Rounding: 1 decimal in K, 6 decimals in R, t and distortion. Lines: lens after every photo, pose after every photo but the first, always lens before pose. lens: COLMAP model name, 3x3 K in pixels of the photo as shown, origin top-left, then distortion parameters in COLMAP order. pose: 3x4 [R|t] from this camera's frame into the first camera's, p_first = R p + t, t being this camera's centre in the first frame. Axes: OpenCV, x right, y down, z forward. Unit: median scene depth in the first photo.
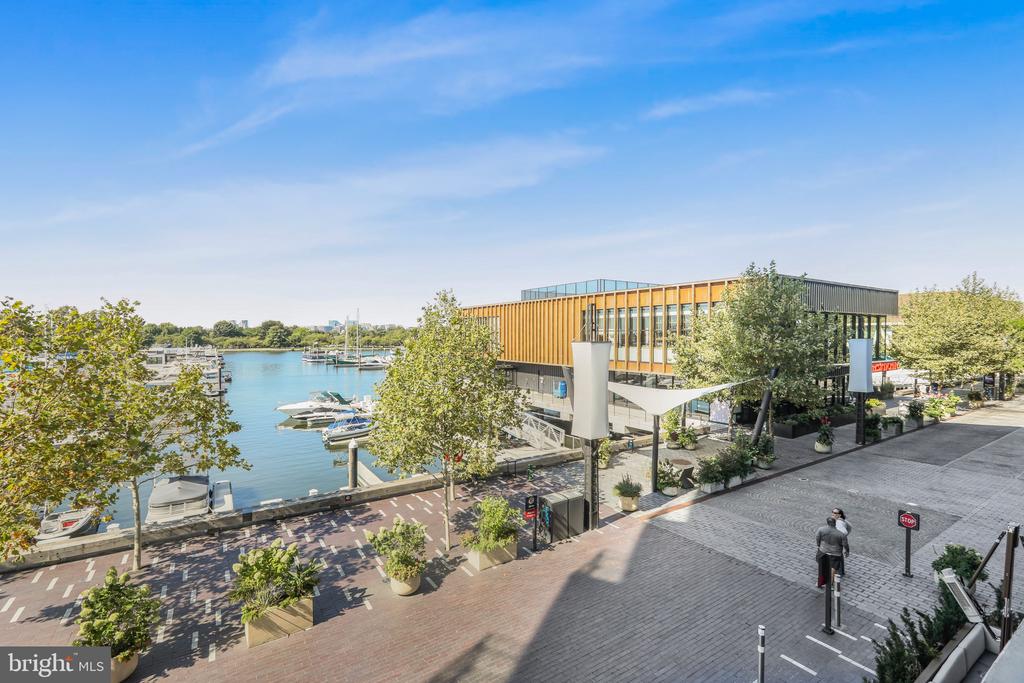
lens RADIAL K [[455.3, 0, 512.0], [0, 455.3, 336.1], [0, 0, 1]] dist [-0.004599, -0.000524]
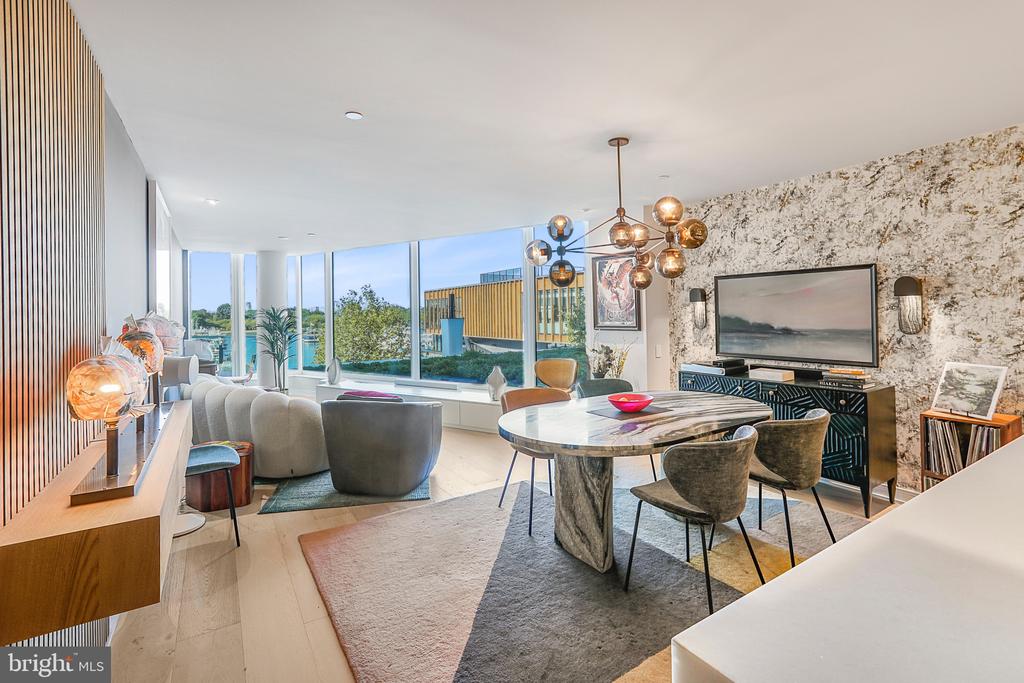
lens RADIAL K [[461.4, 0, 506.8], [0, 461.4, 310.5], [0, 0, 1]] dist [-0.034855, 0.019313]
pose [[0.999711, -0.017609, -0.016383, 0.114870], [0.017495, 0.999822, -0.007077, -0.000291], [0.016505, 0.006788, 0.999841, -0.168053]]
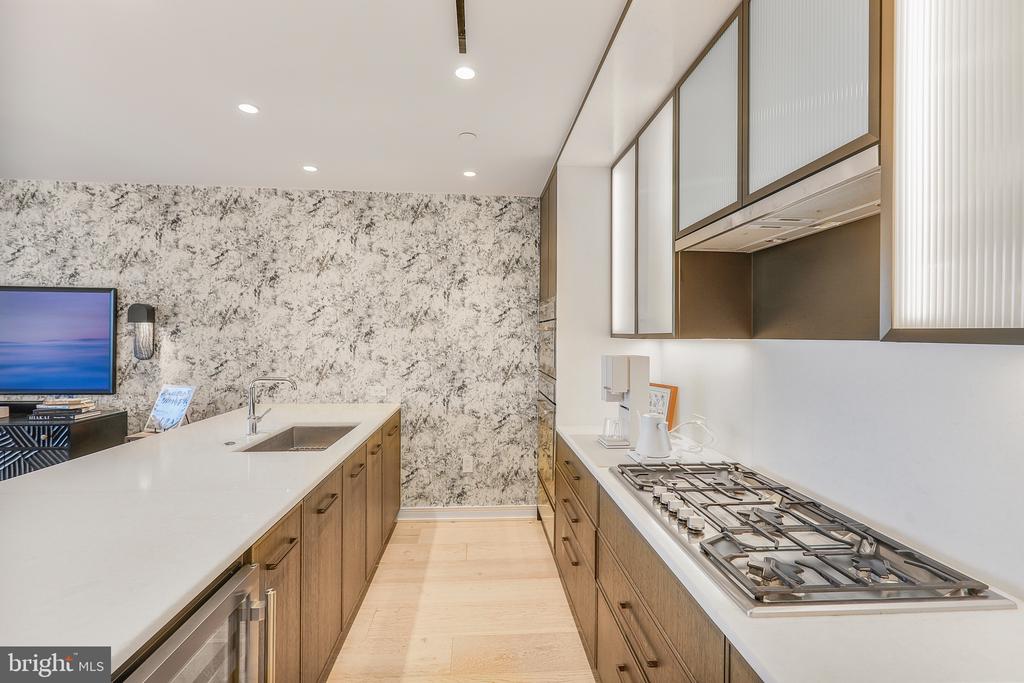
lens RADIAL K [[503.3, 0, 509.2], [0, 503.3, 331.2], [0, 0, 1]] dist [0.011581, 0.000122]
pose [[0.486874, 0.007464, 0.873441, 0.129791], [-0.007607, 0.999962, -0.004304, -0.000620], [-0.873439, -0.004549, 0.486912, -0.183391]]
